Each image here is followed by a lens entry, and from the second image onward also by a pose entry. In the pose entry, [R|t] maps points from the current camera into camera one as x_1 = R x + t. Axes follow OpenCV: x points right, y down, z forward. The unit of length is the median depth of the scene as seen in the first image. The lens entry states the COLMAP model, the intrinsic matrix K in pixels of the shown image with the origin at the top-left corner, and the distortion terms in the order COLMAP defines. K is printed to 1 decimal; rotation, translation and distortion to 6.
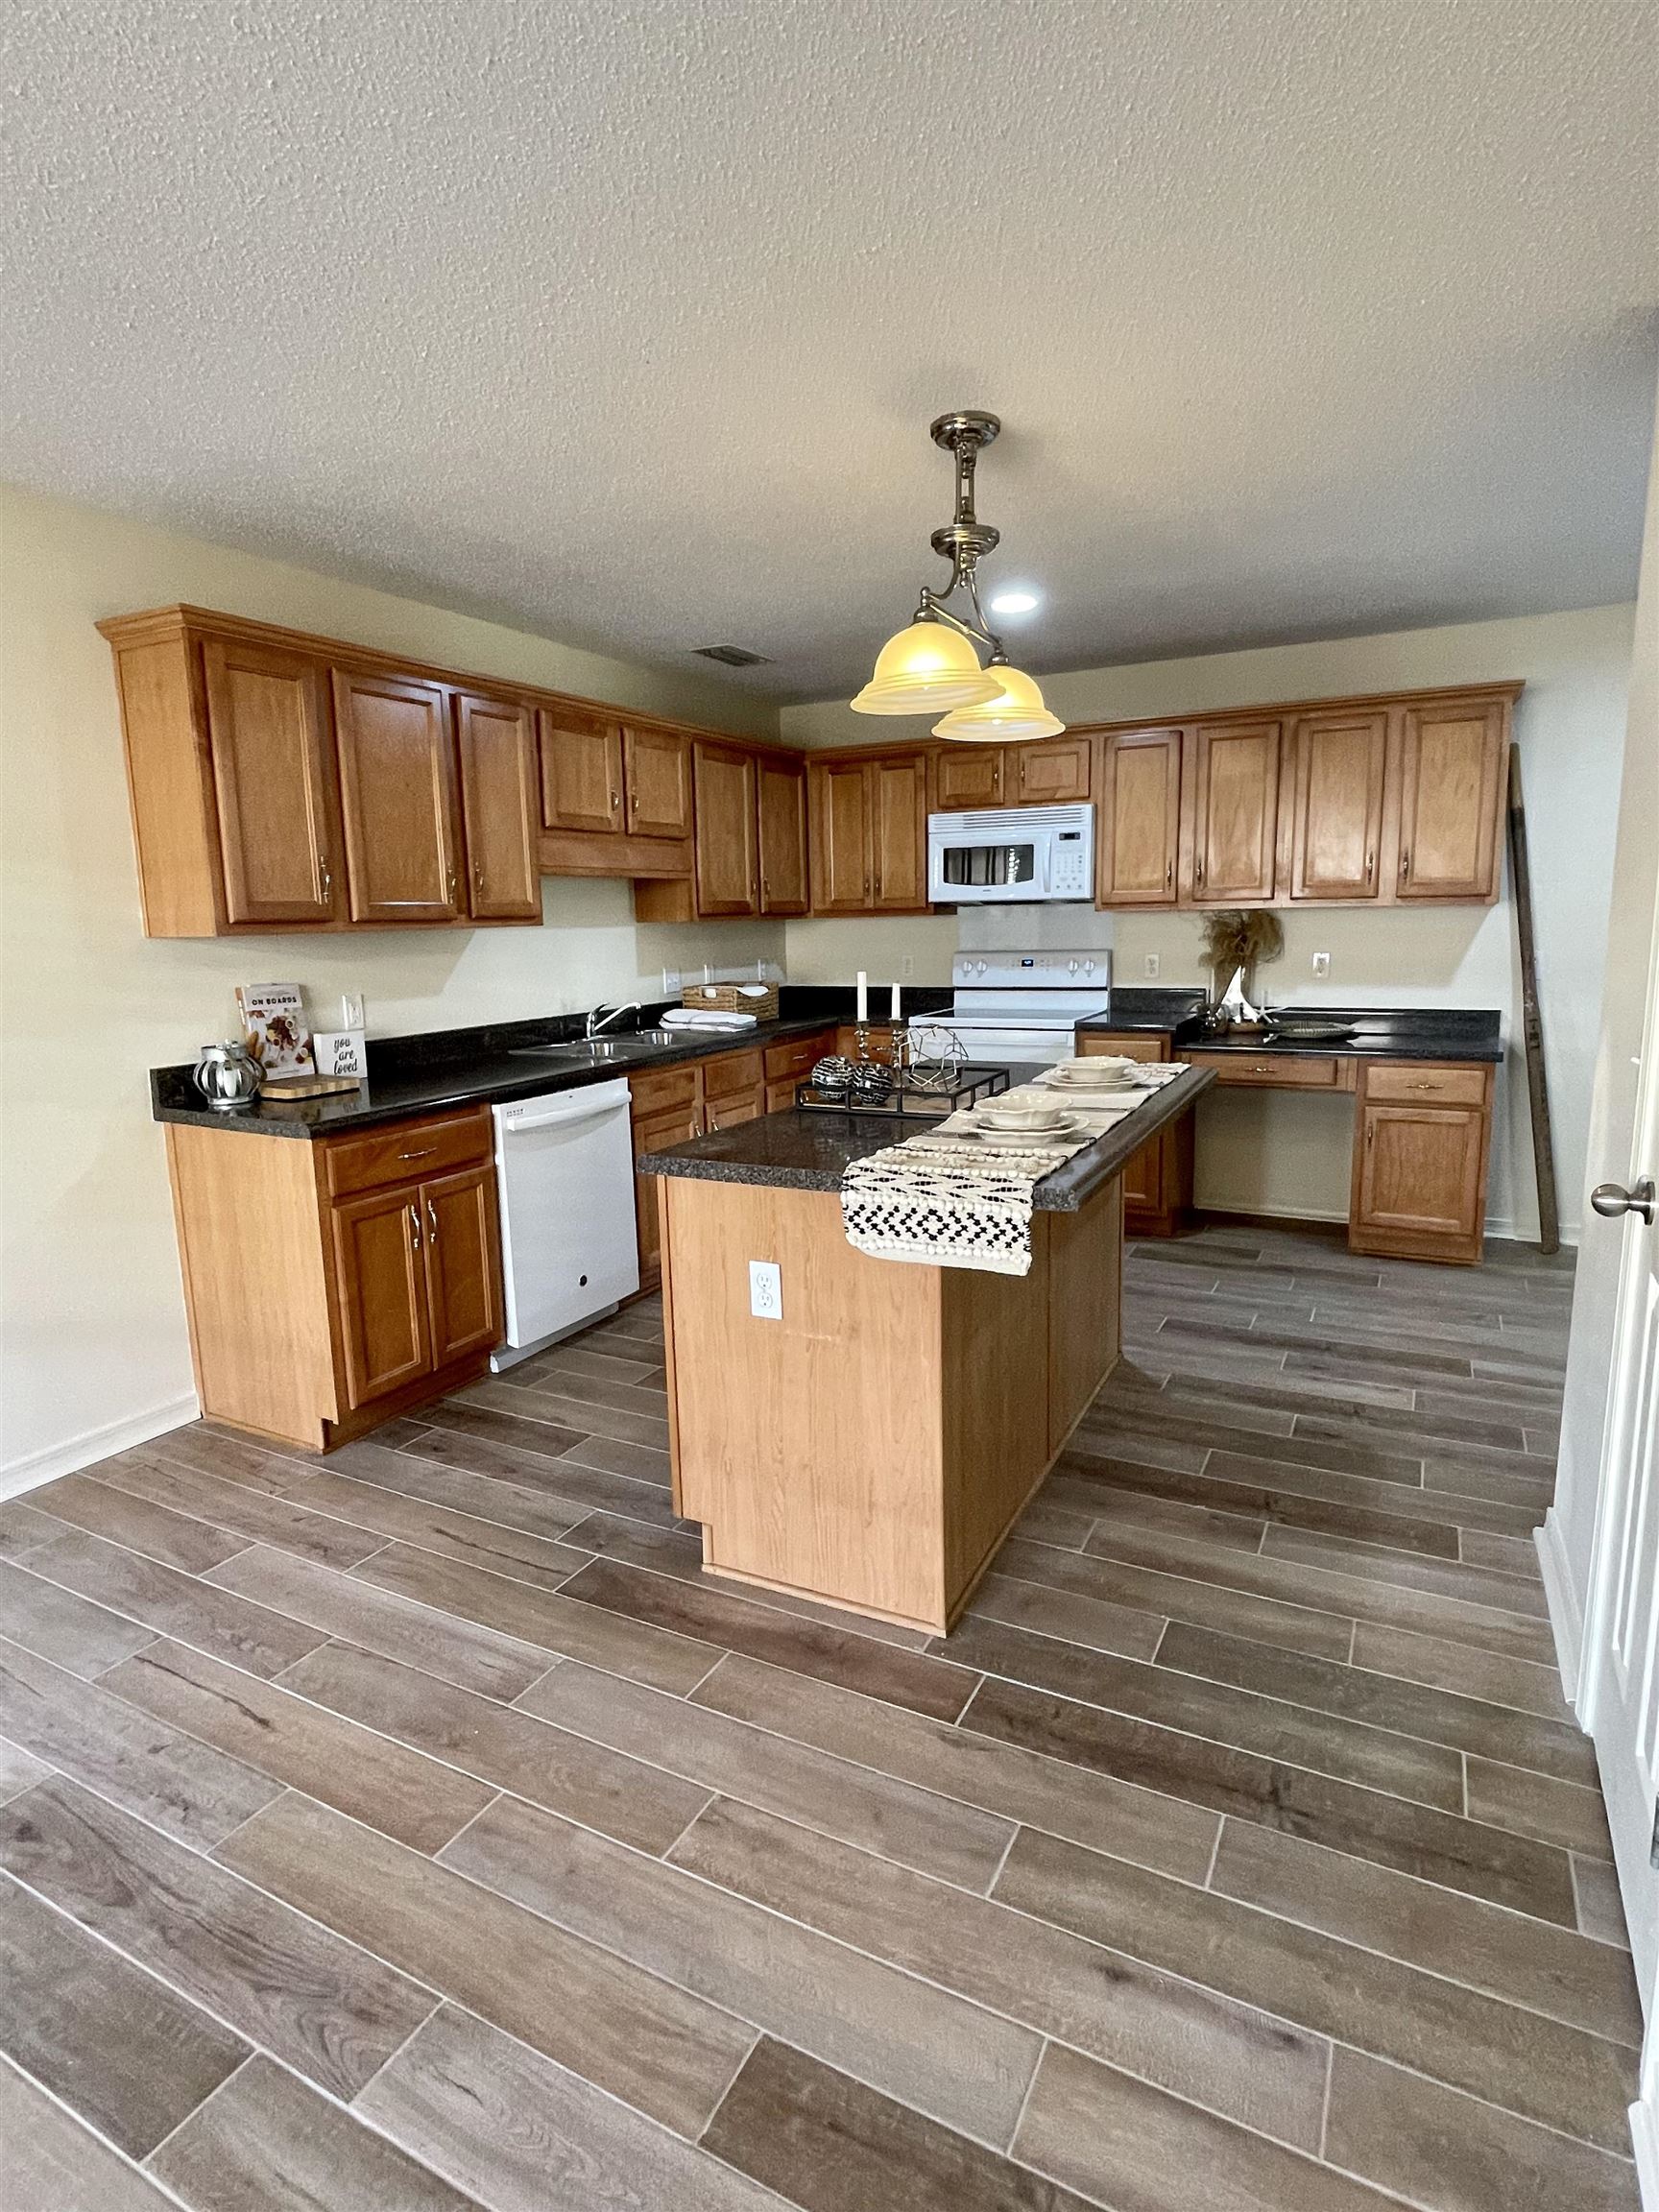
lens RADIAL K [[1128.9, 0, 827.1], [0, 1128.9, 1096.0], [0, 0, 1]] dist [-0.005154, 0.001418]
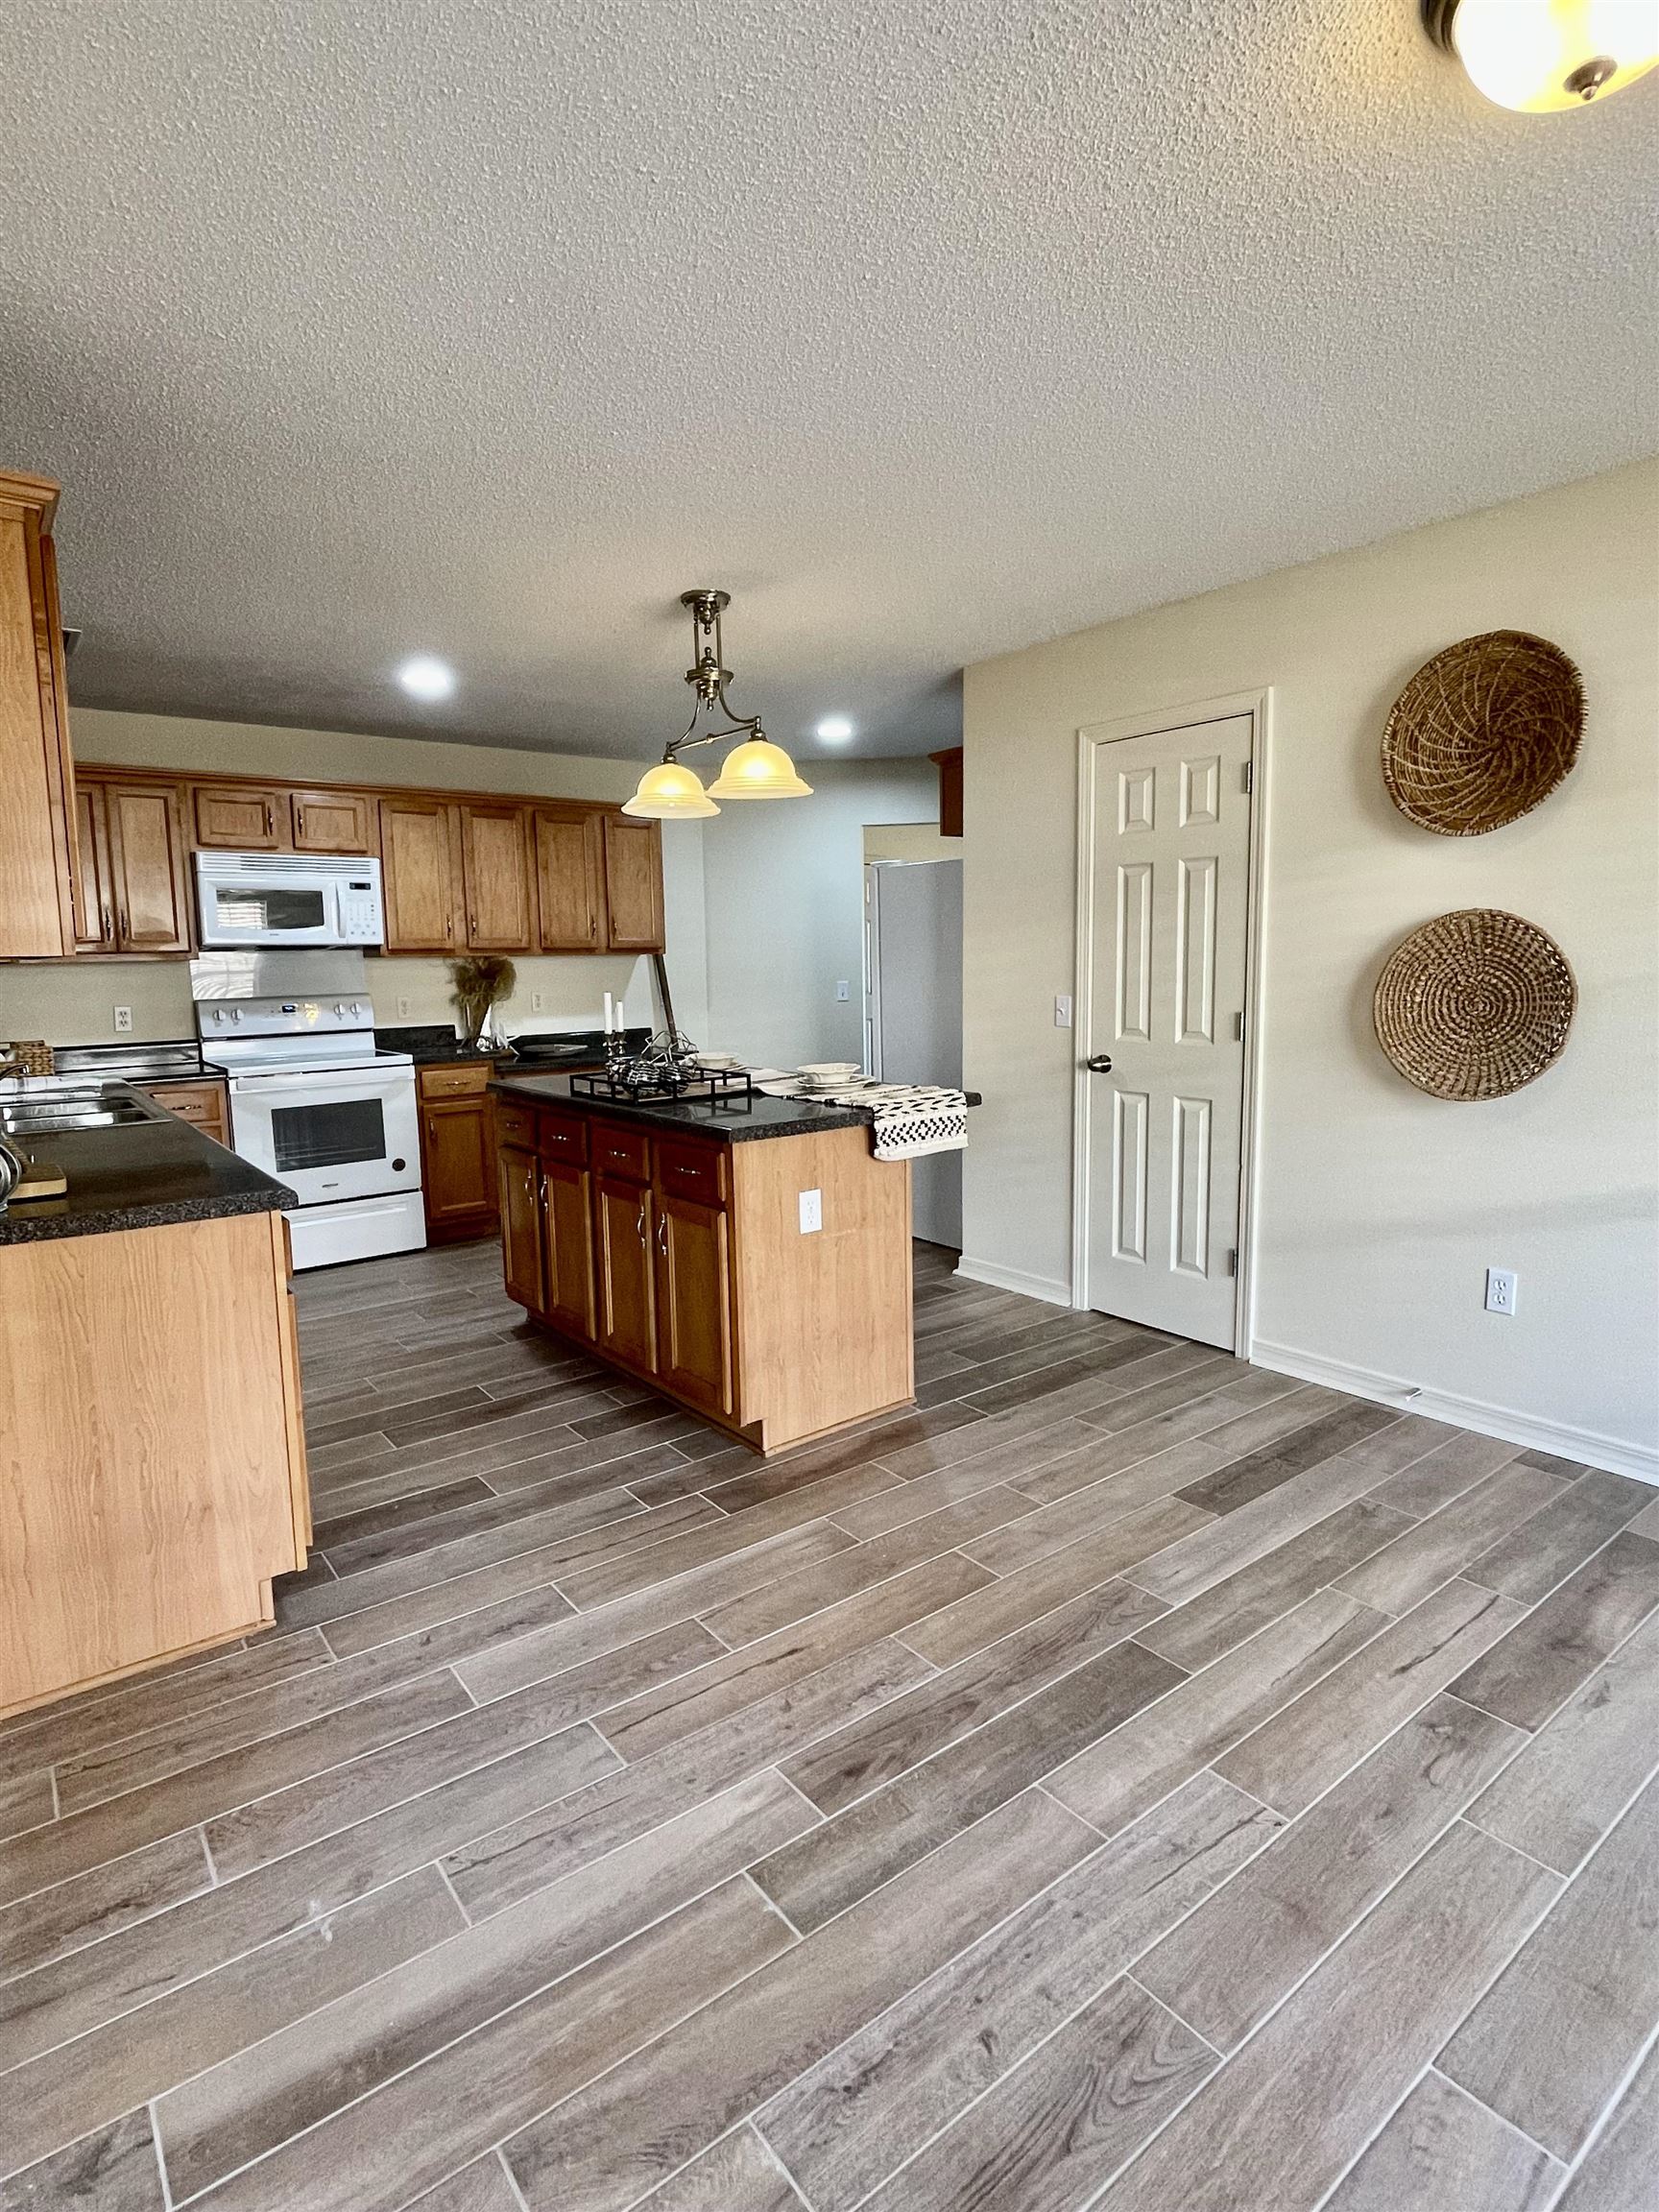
lens RADIAL K [[1128.9, 0, 816.9], [0, 1128.9, 1108.8], [0, 0, 1]] dist [-0.005154, 0.001418]
pose [[0.416644, -0.108824, 0.902533, -1.320460], [0.154525, 0.986839, 0.047655, -0.015011], [-0.895840, 0.119609, 0.427976, 0.409419]]
